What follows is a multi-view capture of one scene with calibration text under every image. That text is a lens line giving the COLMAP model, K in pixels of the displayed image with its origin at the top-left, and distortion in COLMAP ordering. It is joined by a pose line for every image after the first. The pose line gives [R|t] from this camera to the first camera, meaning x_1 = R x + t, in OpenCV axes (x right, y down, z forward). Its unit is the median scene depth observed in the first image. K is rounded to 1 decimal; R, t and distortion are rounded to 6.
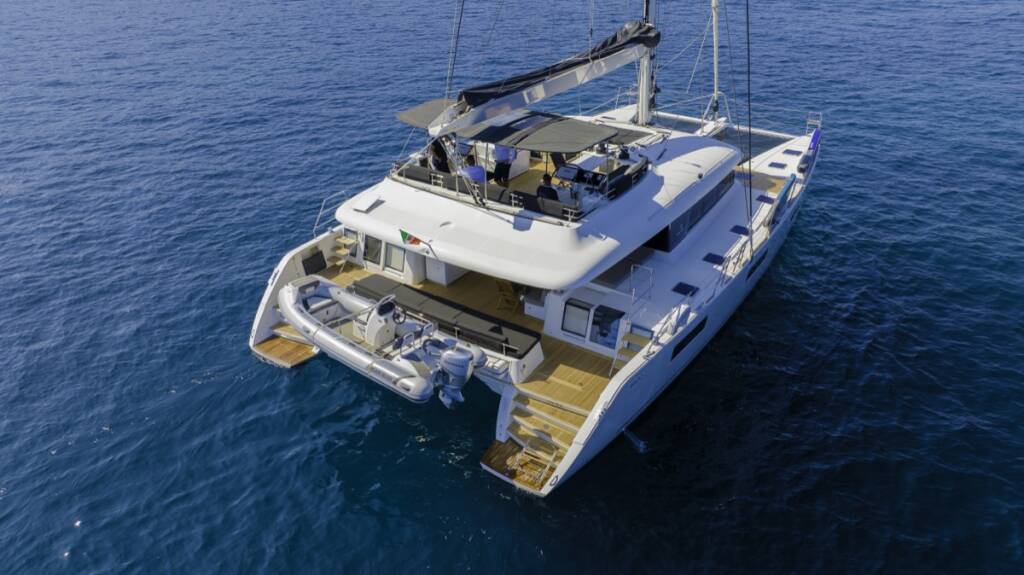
lens RADIAL K [[707.8, 0, 512.0], [0, 707.8, 287.5], [0, 0, 1]] dist [-0.009083, 0.002680]
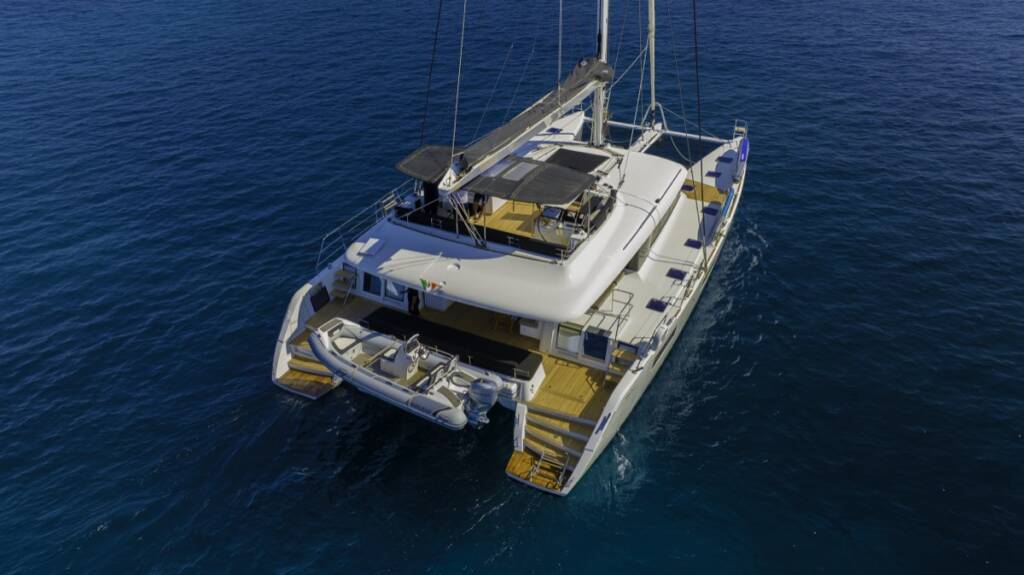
lens RADIAL K [[707.8, 0, 512.0], [0, 707.8, 287.5], [0, 0, 1]] dist [-0.009083, 0.002680]
pose [[0.991461, -0.073781, 0.107528, -0.114002], [0.068728, 0.996383, 0.049964, -0.097378], [-0.110826, -0.042147, 0.992946, -0.136193]]
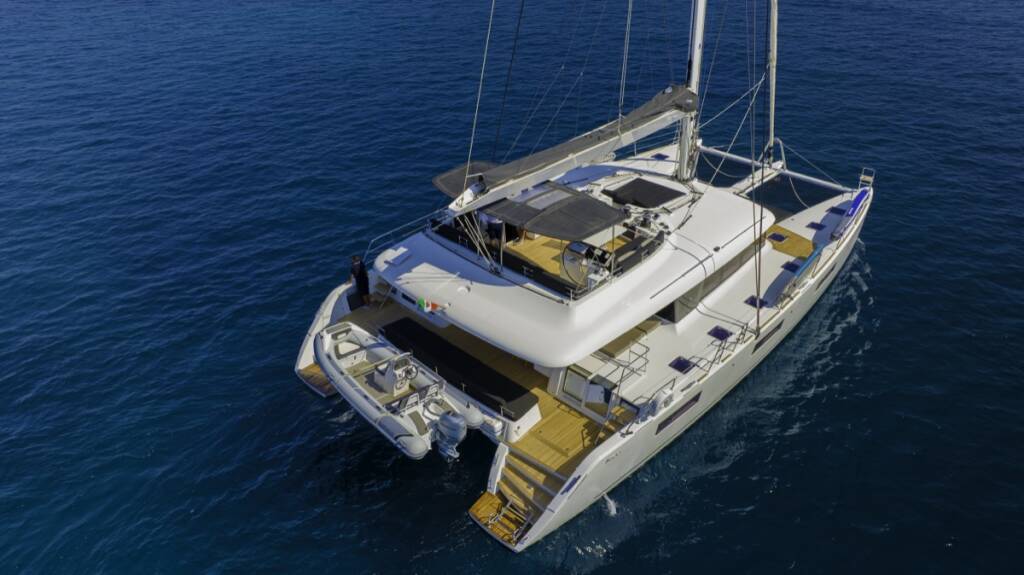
lens RADIAL K [[707.8, 0, 512.0], [0, 707.8, 287.5], [0, 0, 1]] dist [-0.009083, 0.002680]
pose [[0.988534, 0.079680, -0.128265, 0.113782], [-0.074780, 0.996291, 0.042579, -0.132390], [0.131182, -0.032499, 0.990825, -0.077875]]
